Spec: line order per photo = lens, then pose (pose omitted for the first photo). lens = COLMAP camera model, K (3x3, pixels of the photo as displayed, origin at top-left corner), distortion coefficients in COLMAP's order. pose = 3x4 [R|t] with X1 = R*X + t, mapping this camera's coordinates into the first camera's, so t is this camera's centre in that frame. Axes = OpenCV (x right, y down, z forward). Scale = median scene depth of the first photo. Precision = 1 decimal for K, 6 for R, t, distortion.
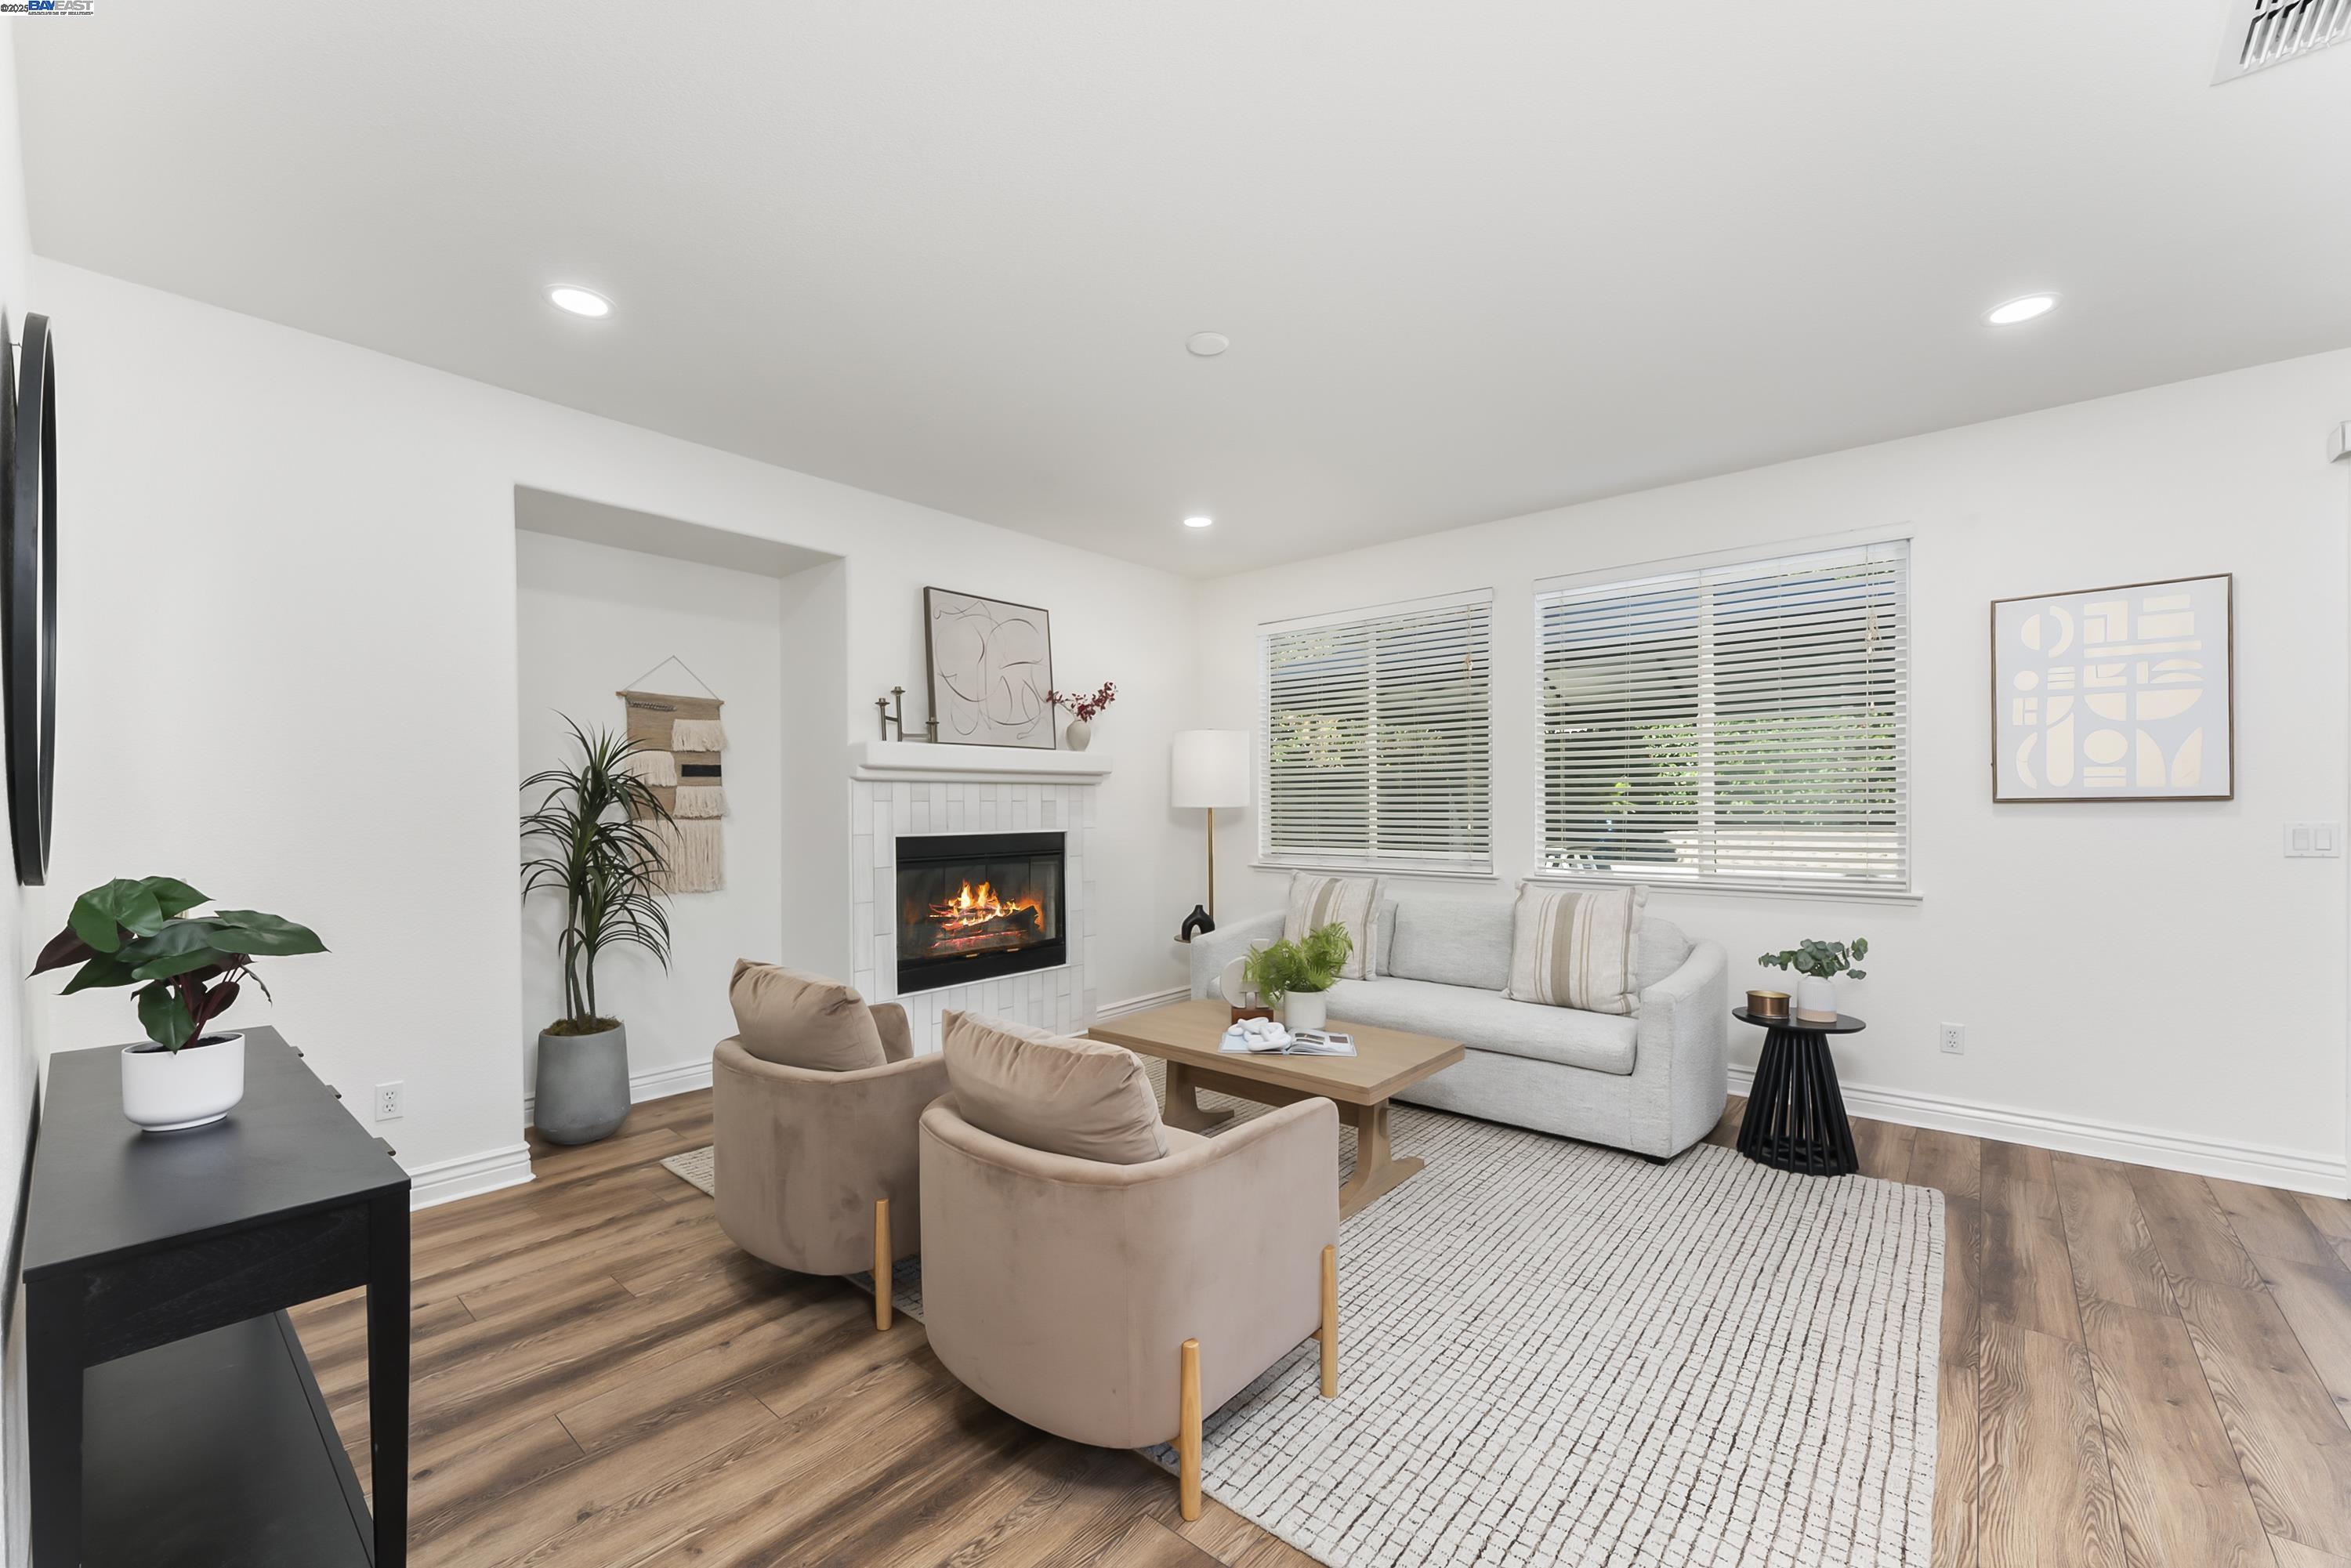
lens RADIAL K [[949.9, 0, 1154.9], [0, 949.9, 801.3], [0, 0, 1]] dist [-0.003200, 0.000401]
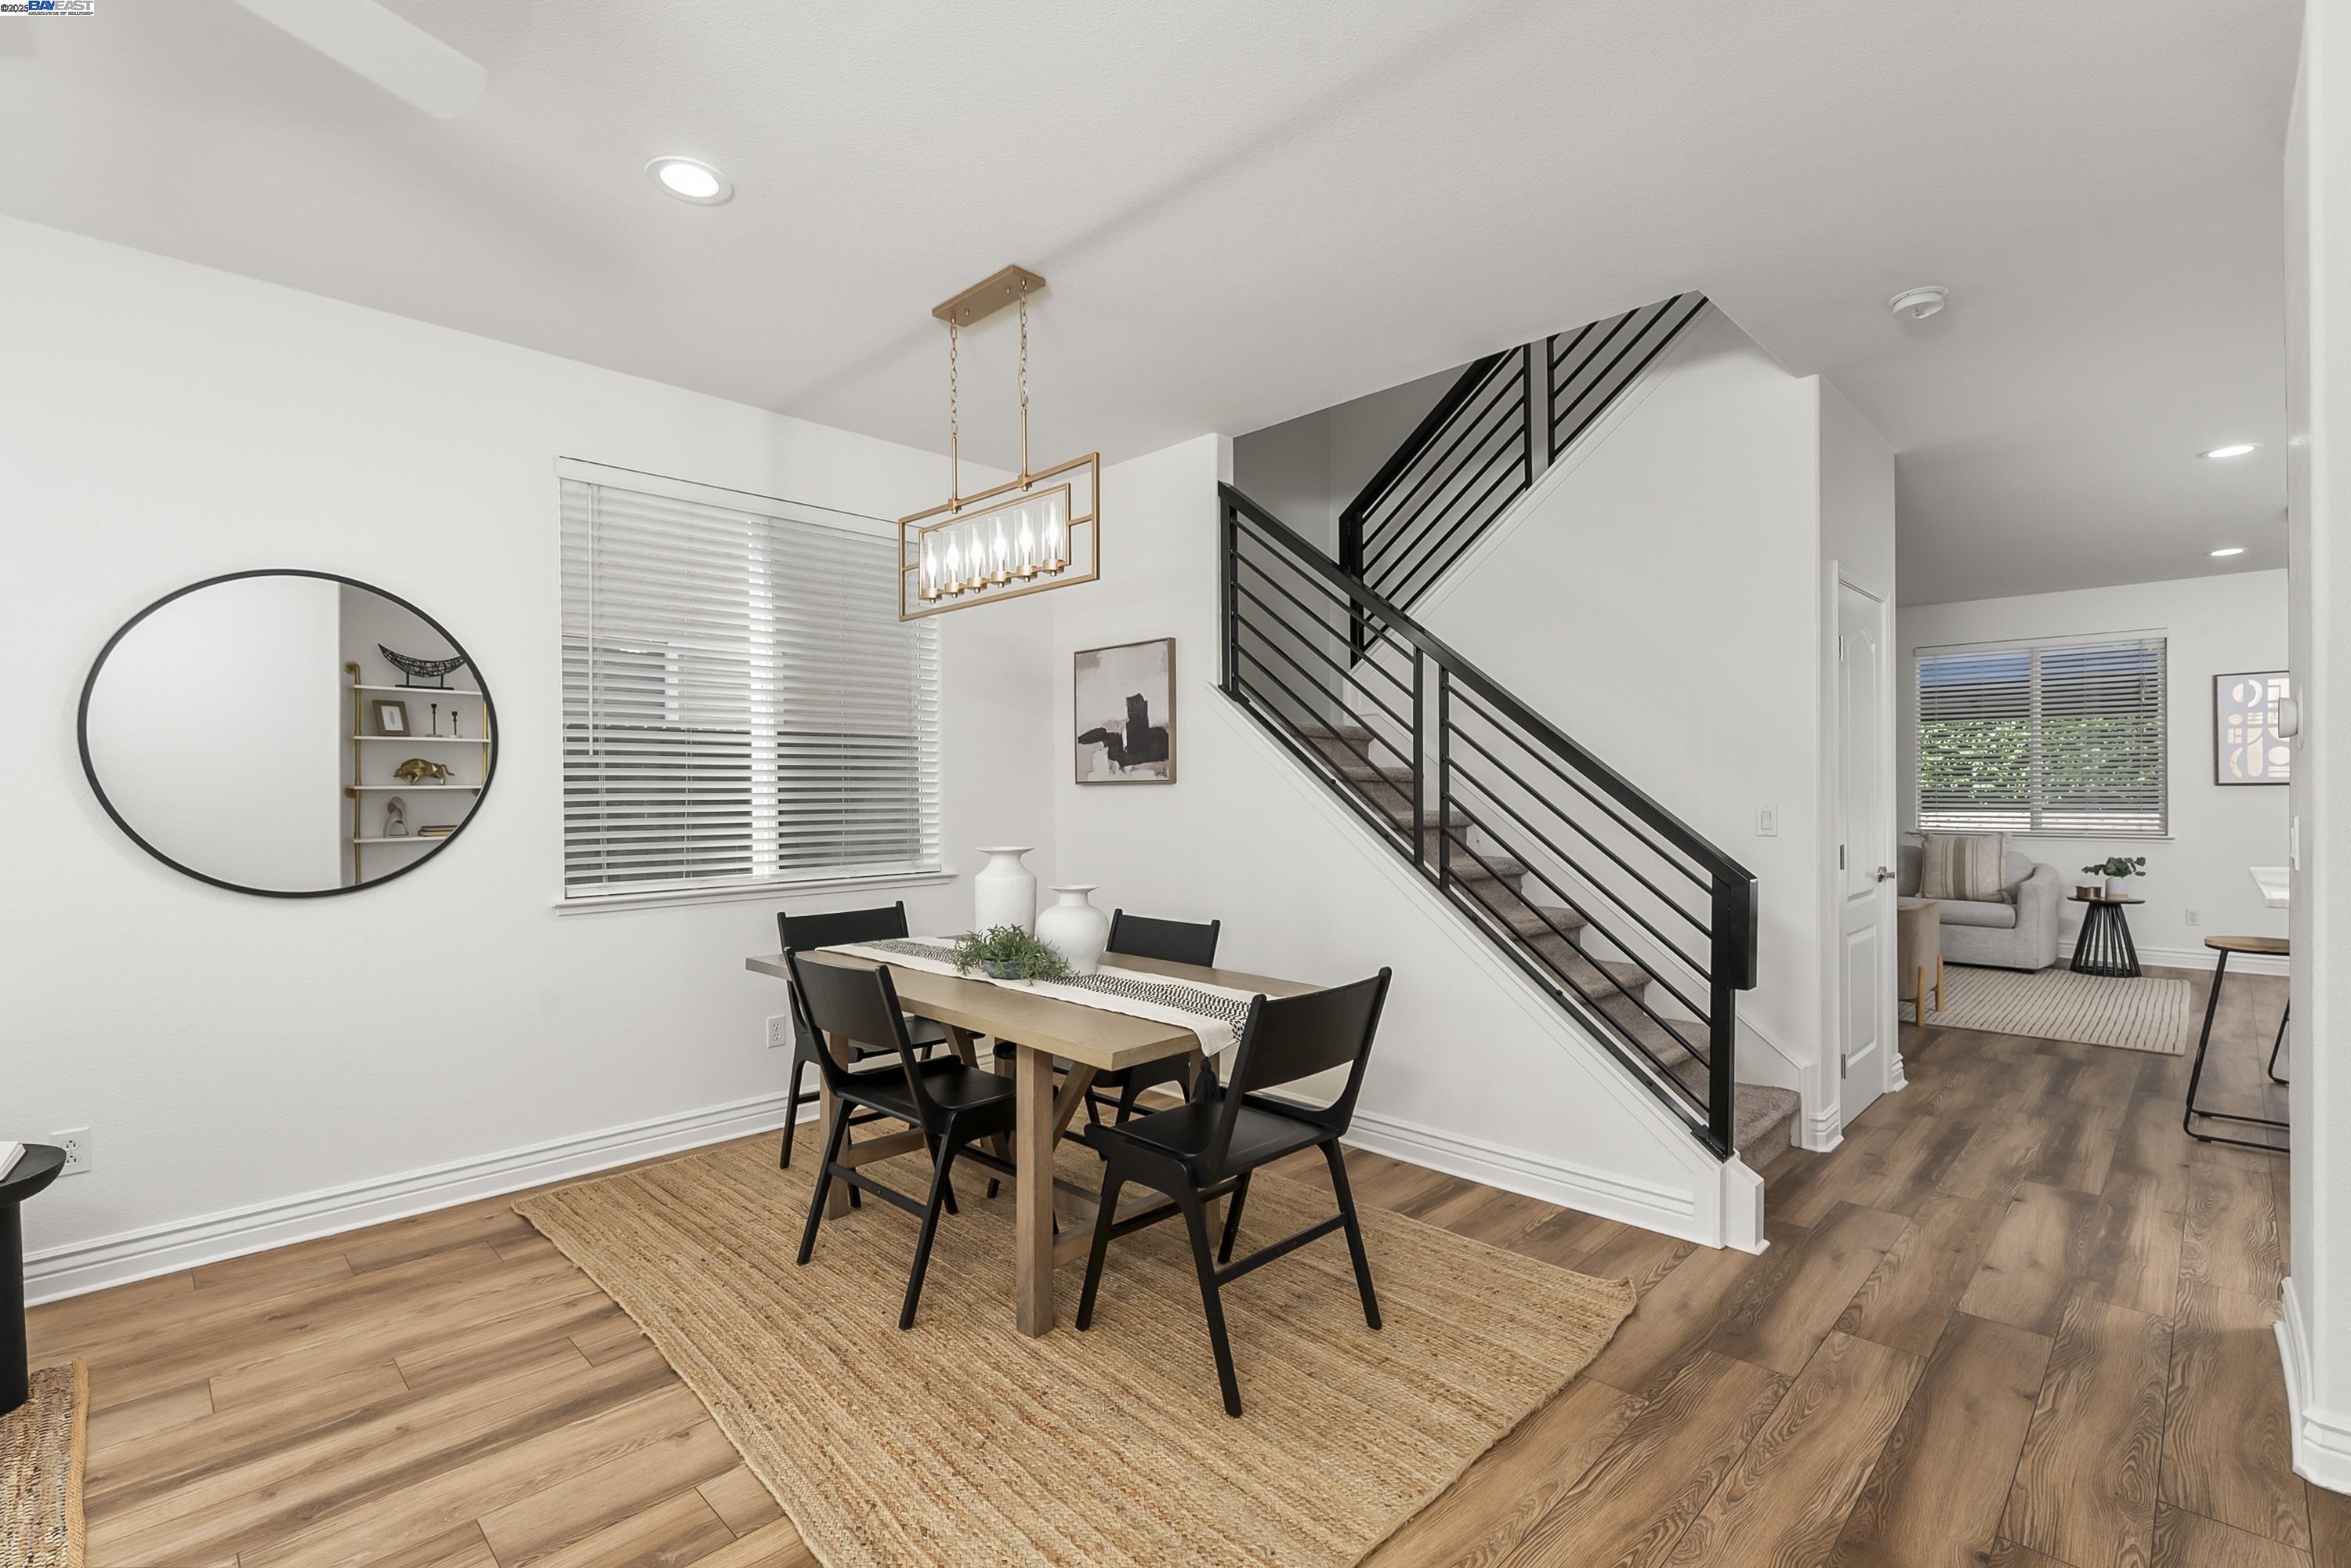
lens RADIAL K [[1062.1, 0, 1170.9], [0, 1062.1, 790.5], [0, 0, 1]] dist [0.000530, -0.000384]
pose [[0.998258, 0.003429, -0.058906, -1.035630], [-0.003403, 0.999994, 0.000550, 0.017210], [0.058908, -0.000348, 0.998263, -1.196895]]
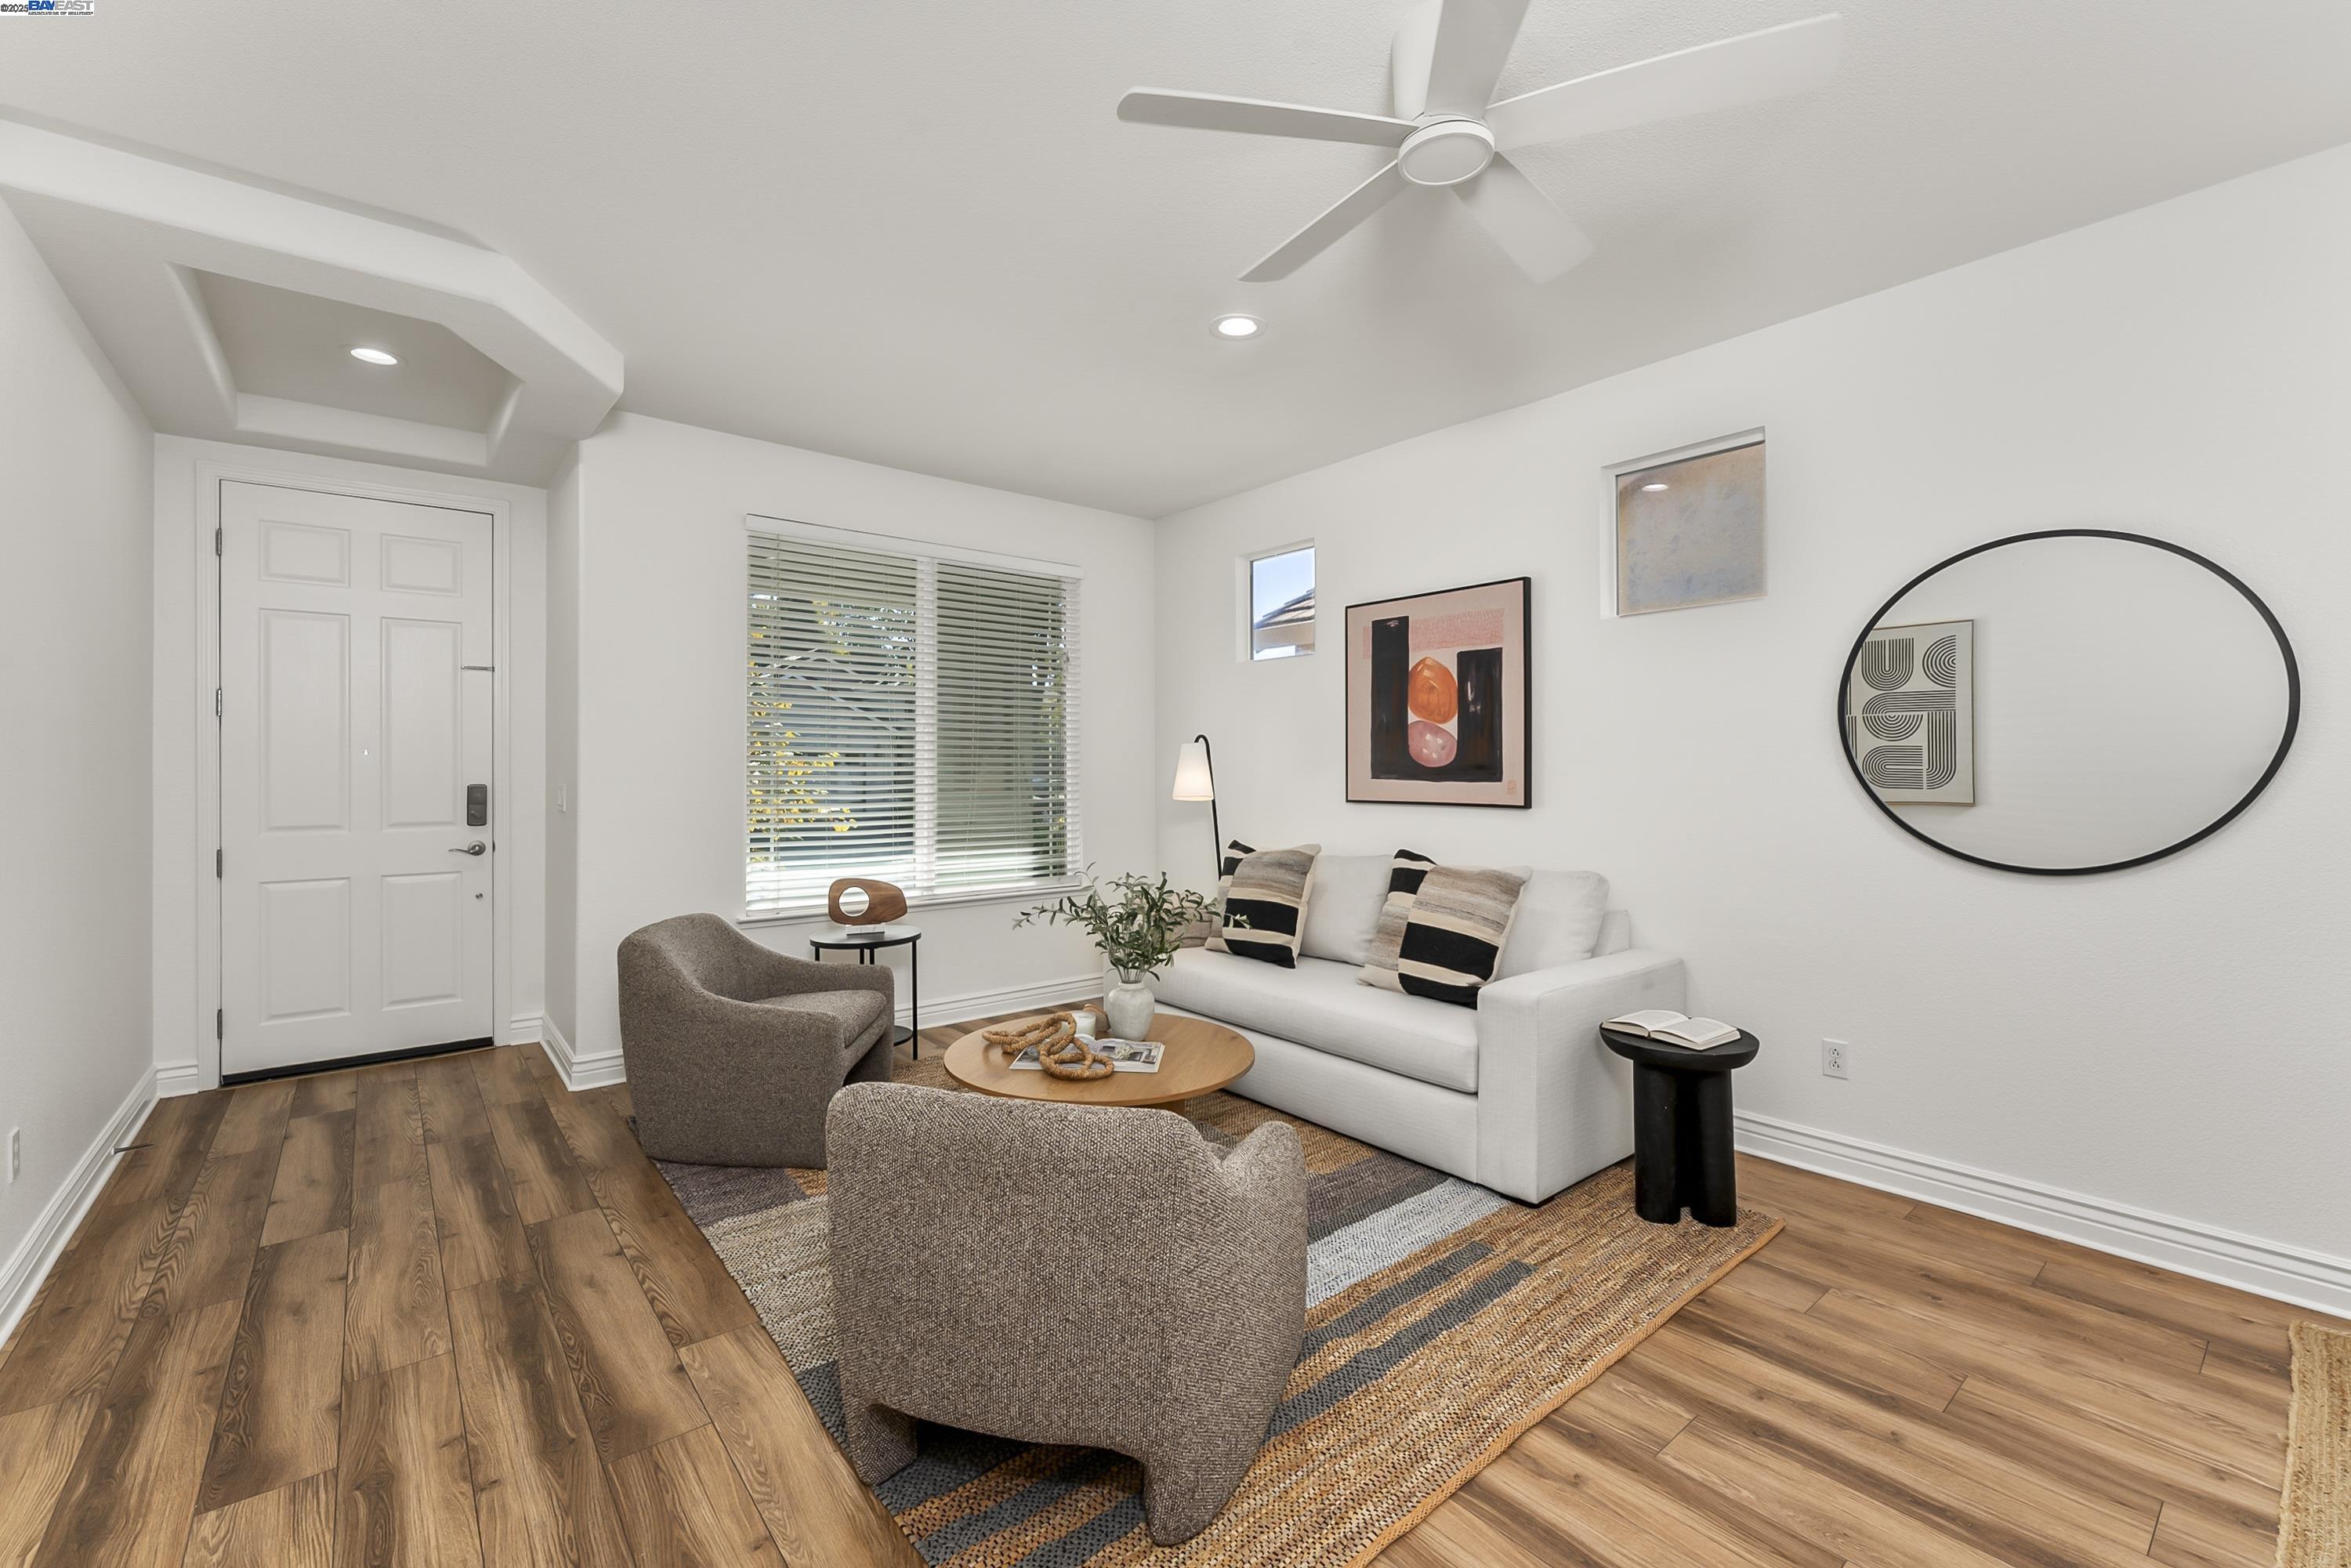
lens RADIAL K [[1019.5, 0, 1154.1], [0, 1019.5, 761.6], [0, 0, 1]] dist [0.003985, -0.001329]
pose [[-0.192246, 0.002351, -0.981344, -0.911054], [0.005357, 0.999985, 0.001346, 0.023016], [0.981332, -0.004998, -0.192256, -0.915830]]
